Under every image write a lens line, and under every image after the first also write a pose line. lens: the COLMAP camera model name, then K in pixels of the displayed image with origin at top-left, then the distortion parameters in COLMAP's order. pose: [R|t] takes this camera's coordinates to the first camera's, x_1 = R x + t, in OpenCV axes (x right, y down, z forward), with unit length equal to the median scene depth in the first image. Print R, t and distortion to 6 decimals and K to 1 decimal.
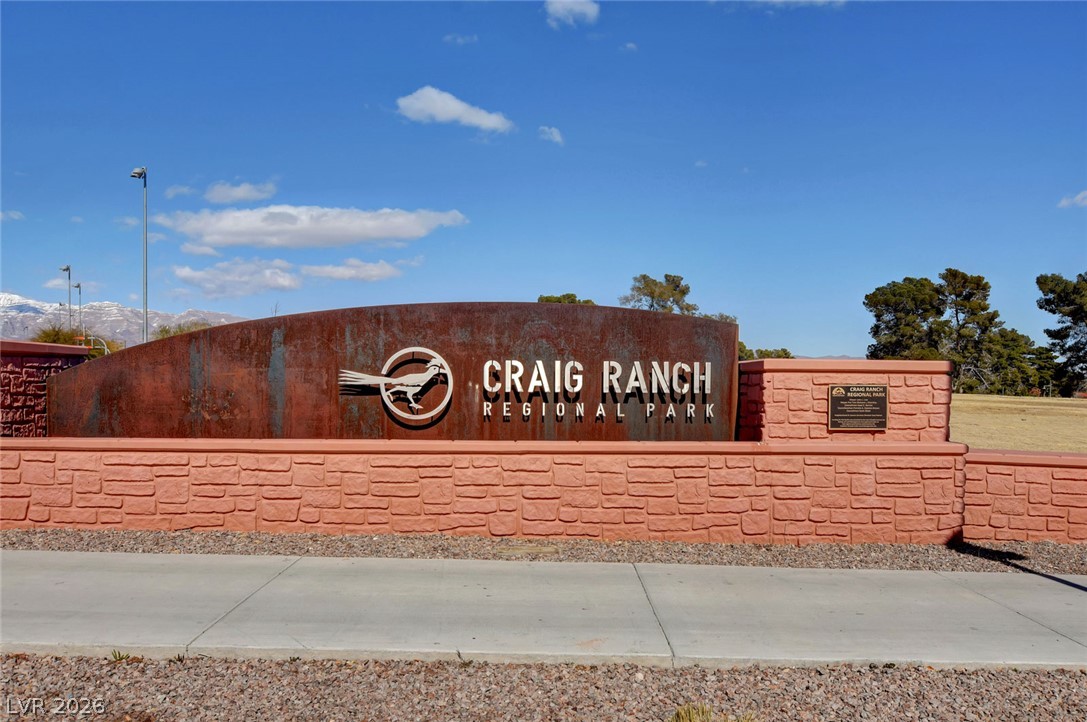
lens RADIAL K [[911.0, 0, 543.6], [0, 911.0, 398.5], [0, 0, 1]] dist [-0.000202, -0.046590]
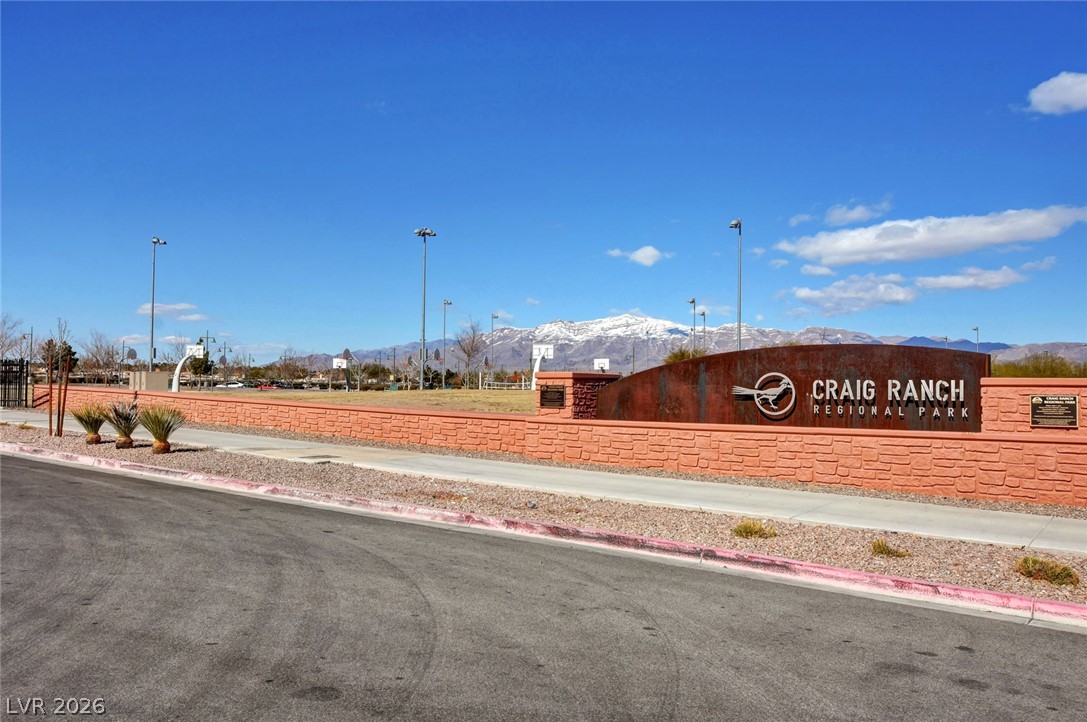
lens RADIAL K [[911.0, 0, 543.6], [0, 911.0, 398.5], [0, 0, 1]] dist [-0.000202, -0.046590]
pose [[0.781493, 0.005640, -0.623889, 0.582448], [-0.013764, 0.999872, -0.008203, 0.012206], [0.623763, 0.014998, 0.781470, -0.599578]]
